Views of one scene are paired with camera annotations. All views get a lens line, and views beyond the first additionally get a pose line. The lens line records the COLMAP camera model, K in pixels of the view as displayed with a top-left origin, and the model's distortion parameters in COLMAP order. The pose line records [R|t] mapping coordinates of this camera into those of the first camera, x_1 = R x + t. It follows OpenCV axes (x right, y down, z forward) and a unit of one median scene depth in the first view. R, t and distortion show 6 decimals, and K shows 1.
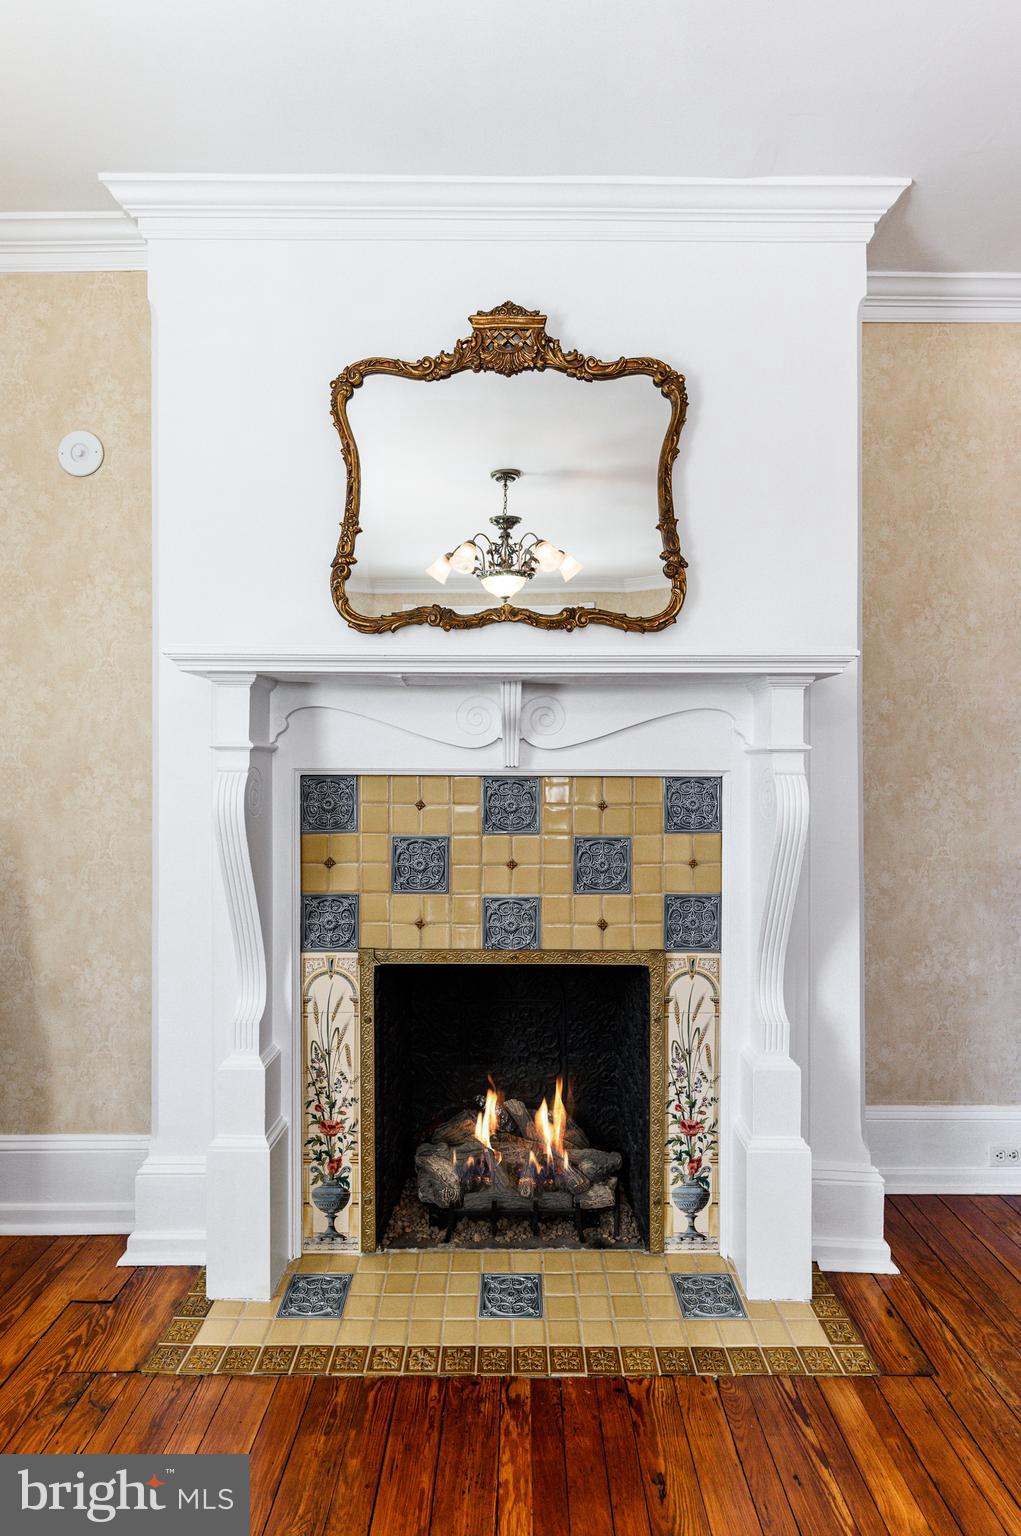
lens RADIAL K [[769.8, 0, 501.5], [0, 769.8, 764.6], [0, 0, 1]] dist [-0.002631, 0.000252]
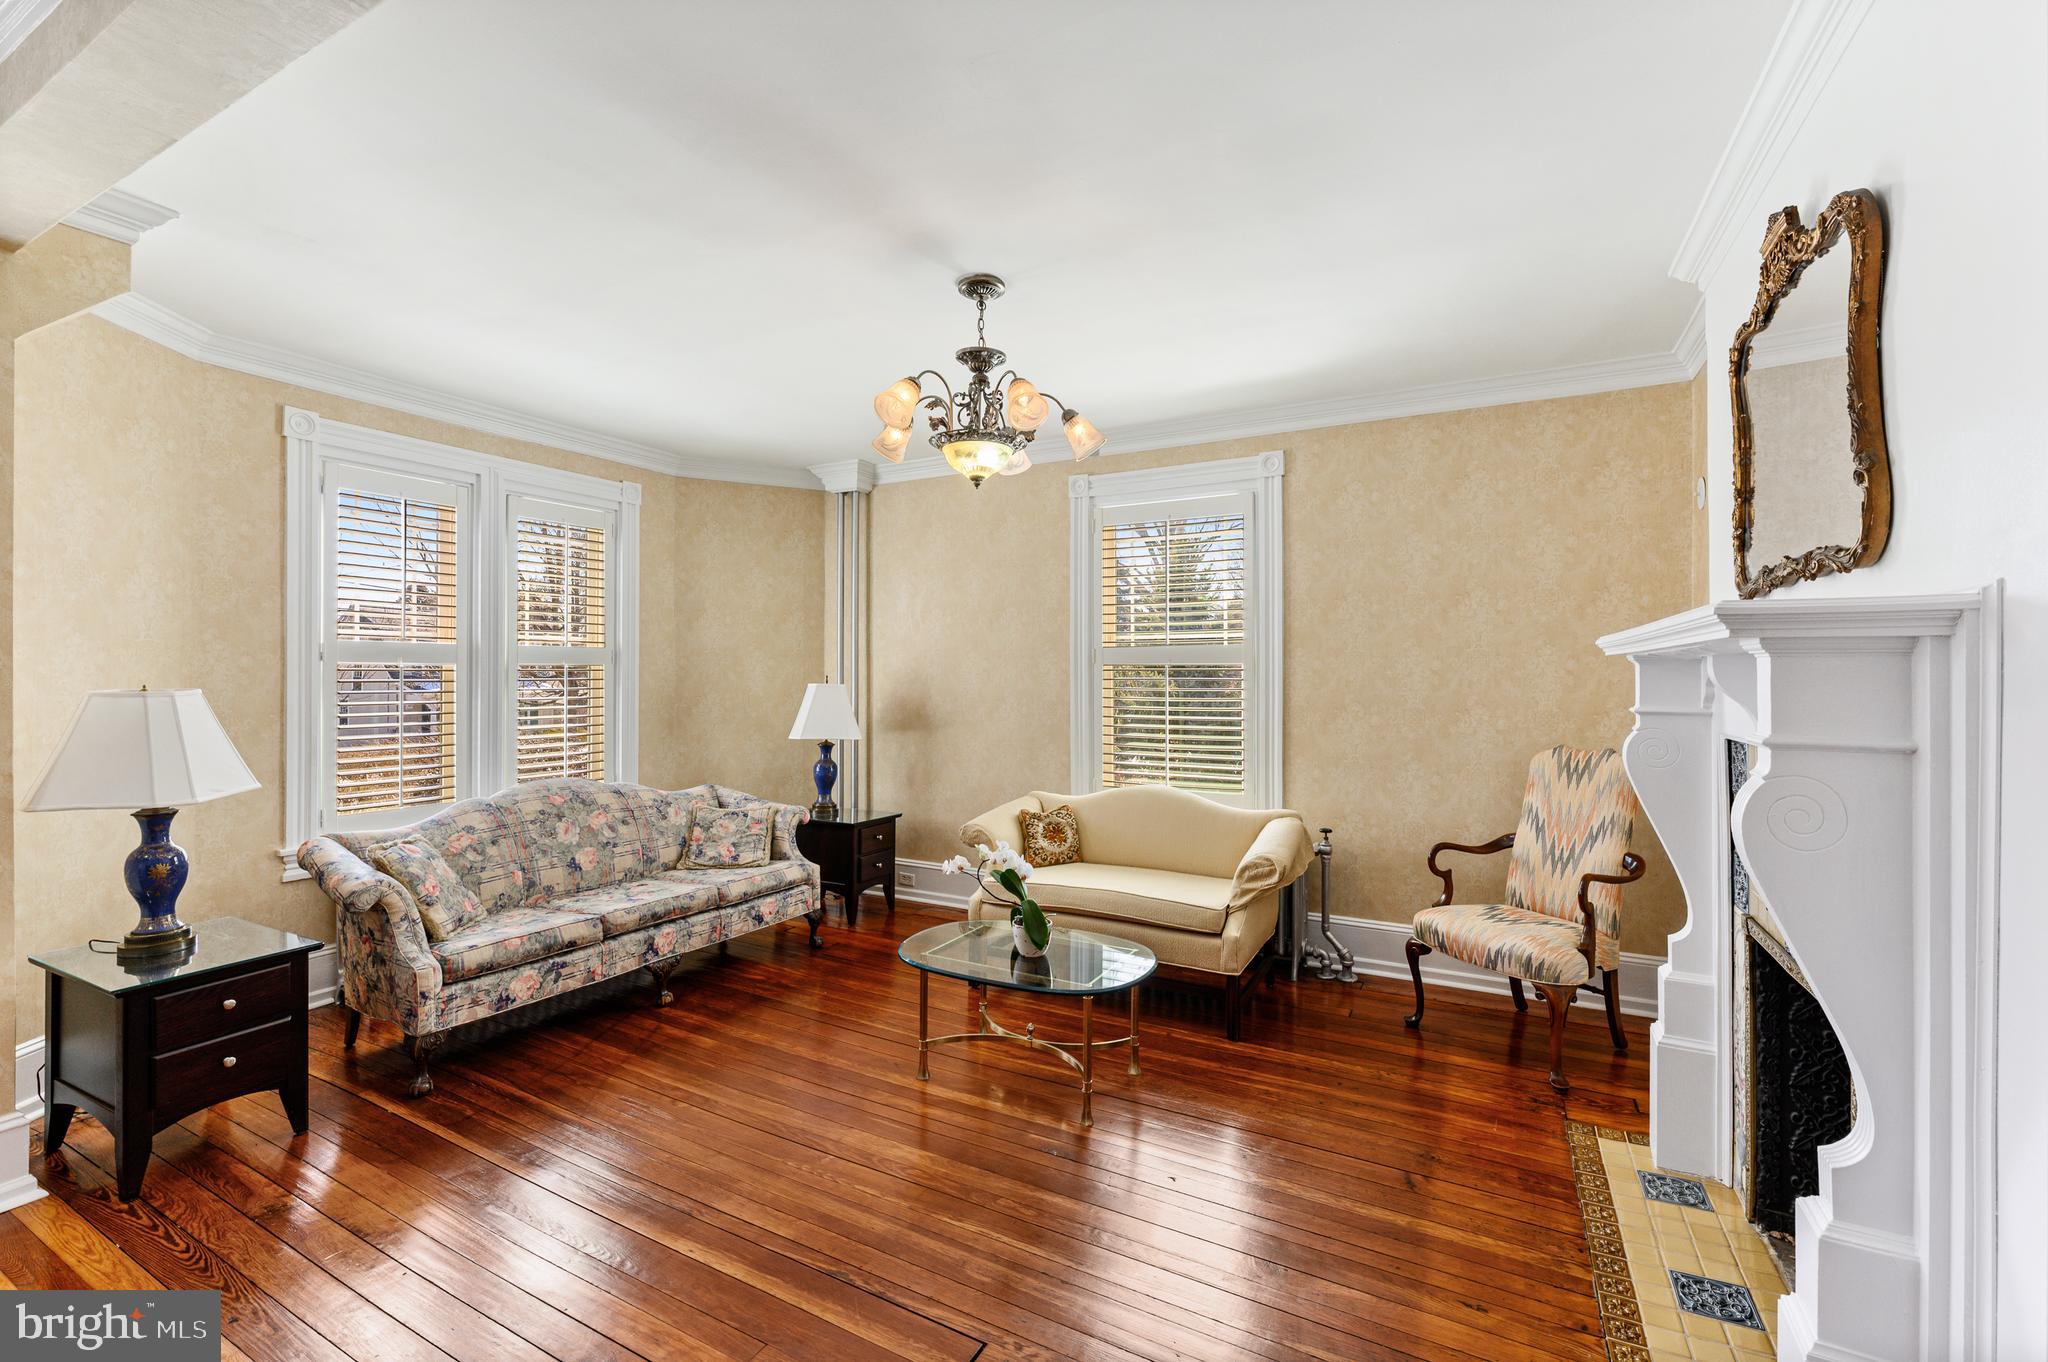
lens RADIAL K [[860.5, 0, 1029.5], [0, 860.5, 669.7], [0, 0, 1]] dist [-0.000212, -0.001305]
pose [[-0.466247, -0.006973, -0.884627, 1.254390], [0.000538, 0.999967, -0.008165, -0.073665], [0.884654, -0.004283, -0.466228, 0.696210]]
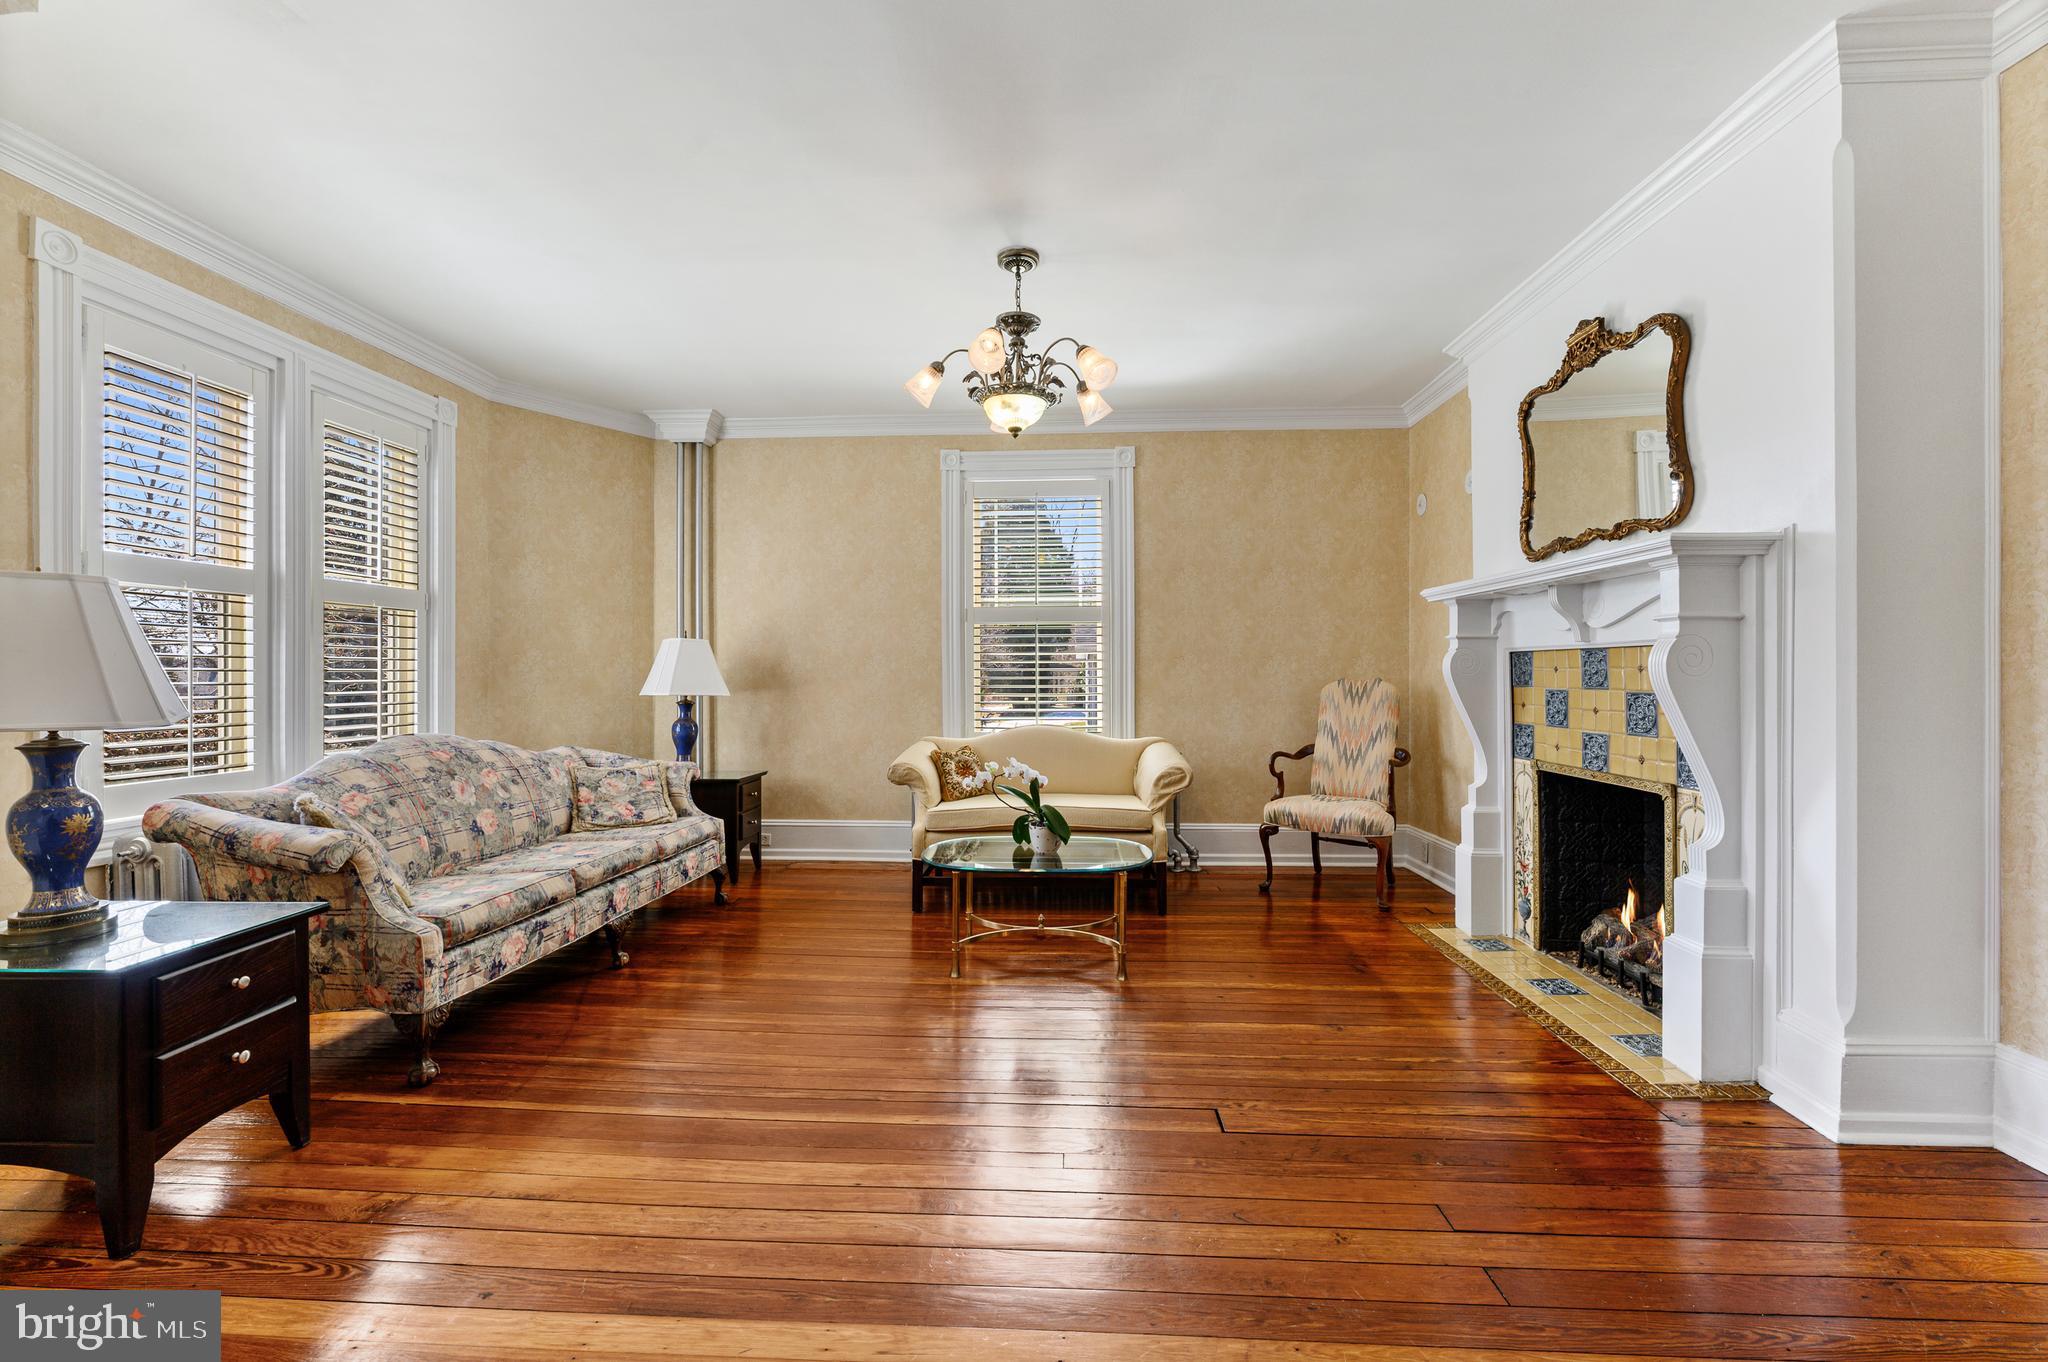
lens RADIAL K [[819.6, 0, 1027.4], [0, 819.6, 672.0], [0, 0, 1]] dist [-0.001791, 0.000166]
pose [[-0.039223, -0.005709, -0.999214, 1.565292], [0.005625, 0.999967, -0.005934, 0.061617], [0.999215, -0.005853, -0.039190, 0.014275]]
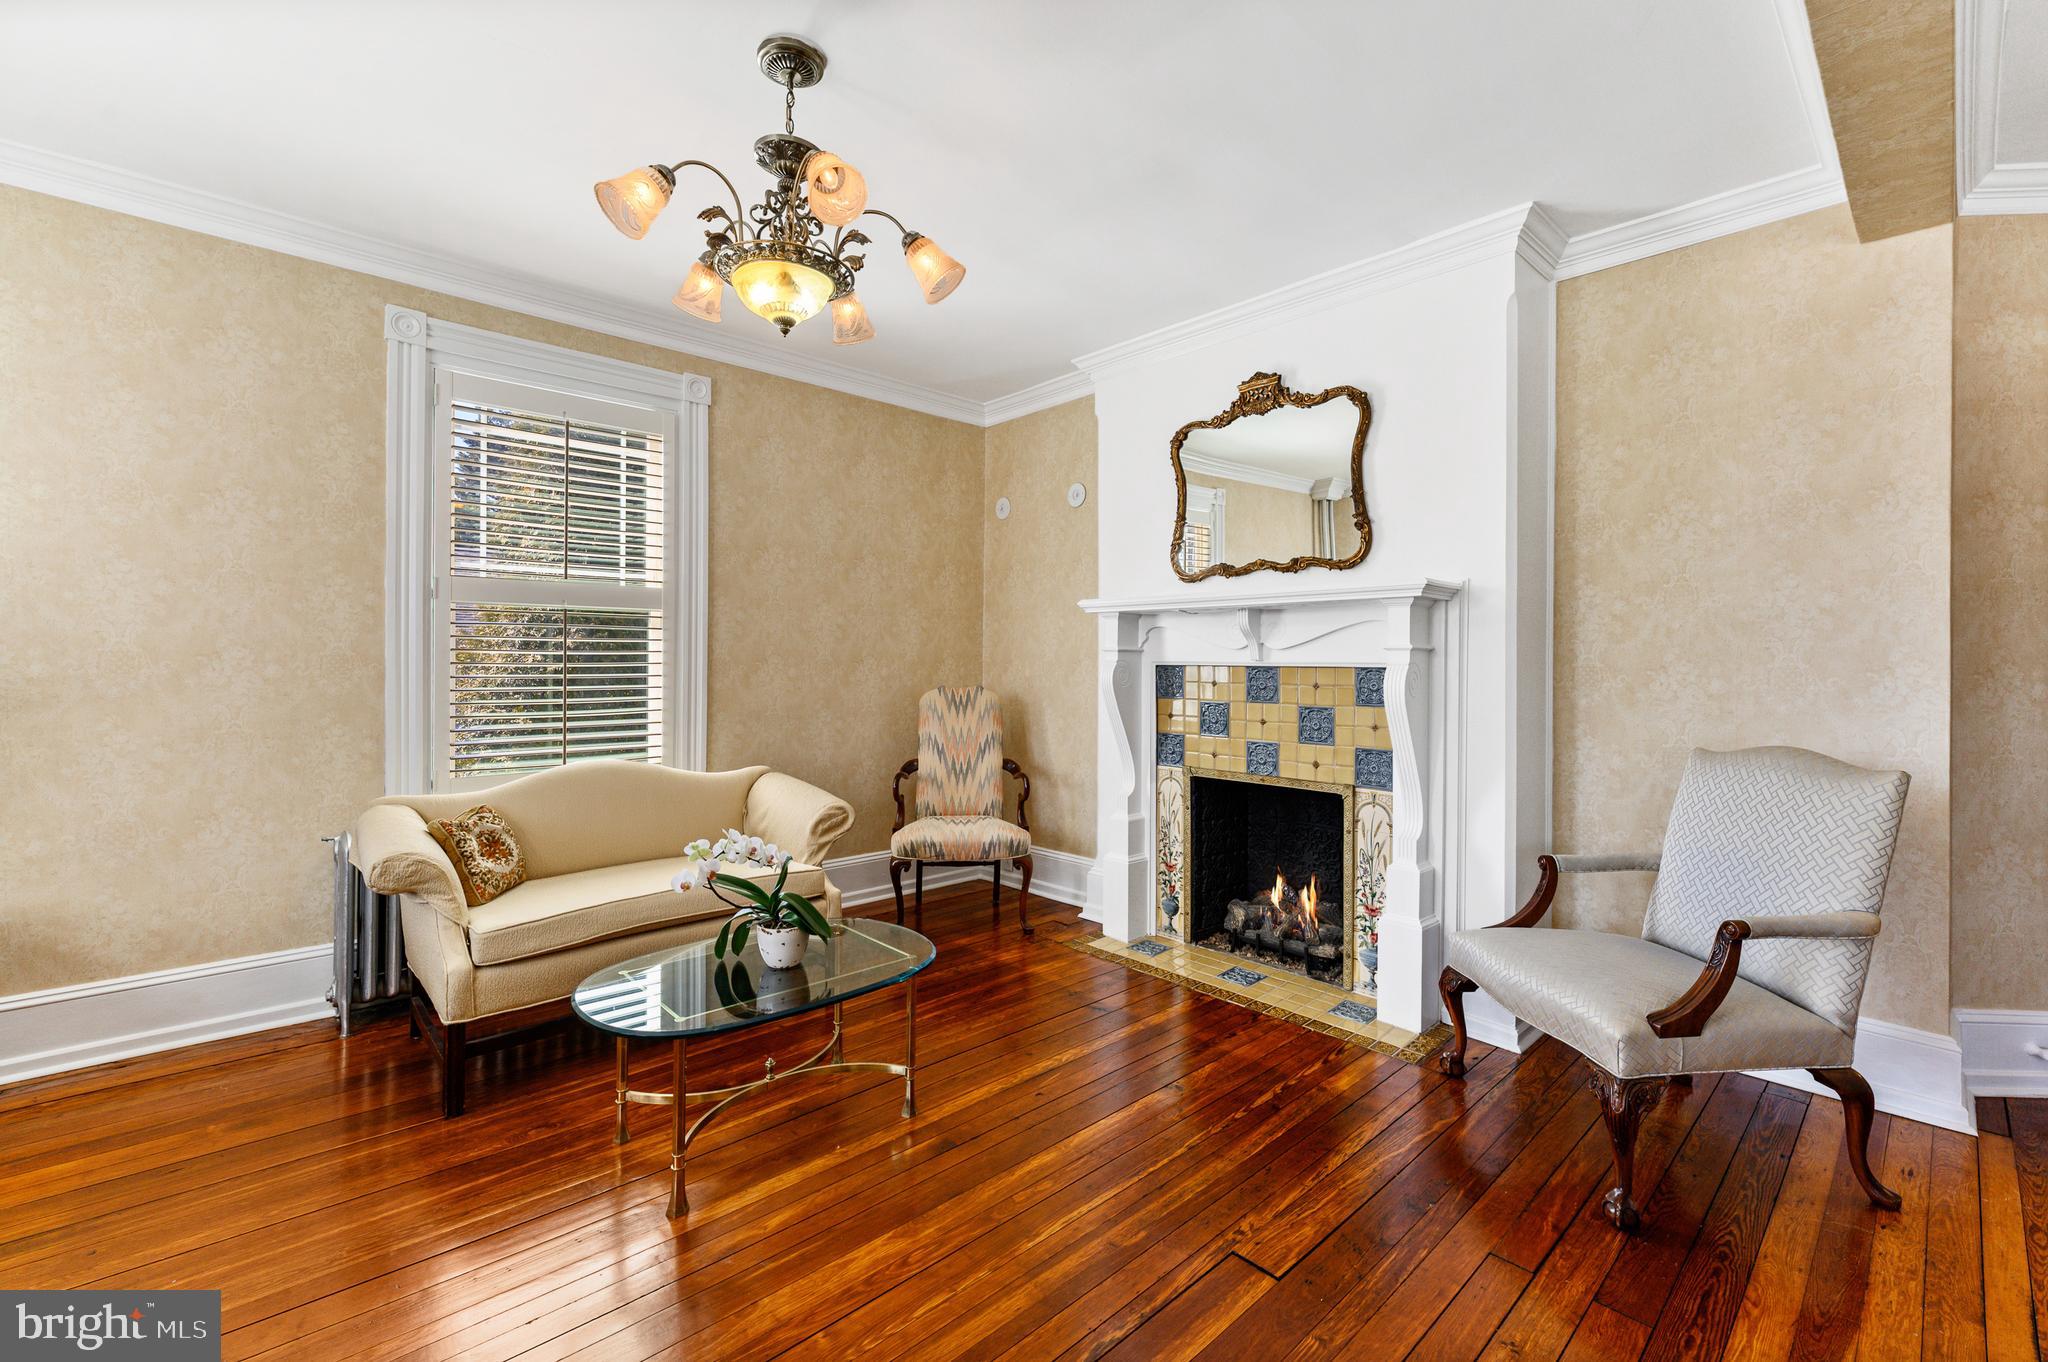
lens RADIAL K [[860.5, 0, 1024.0], [0, 860.5, 660.4], [0, 0, 1]] dist [-0.000212, -0.001305]
pose [[0.684897, 0.000285, -0.728640, 0.974995], [-0.002307, 0.999996, -0.001778, 0.006795], [0.728637, 0.002899, 0.684894, -0.582451]]
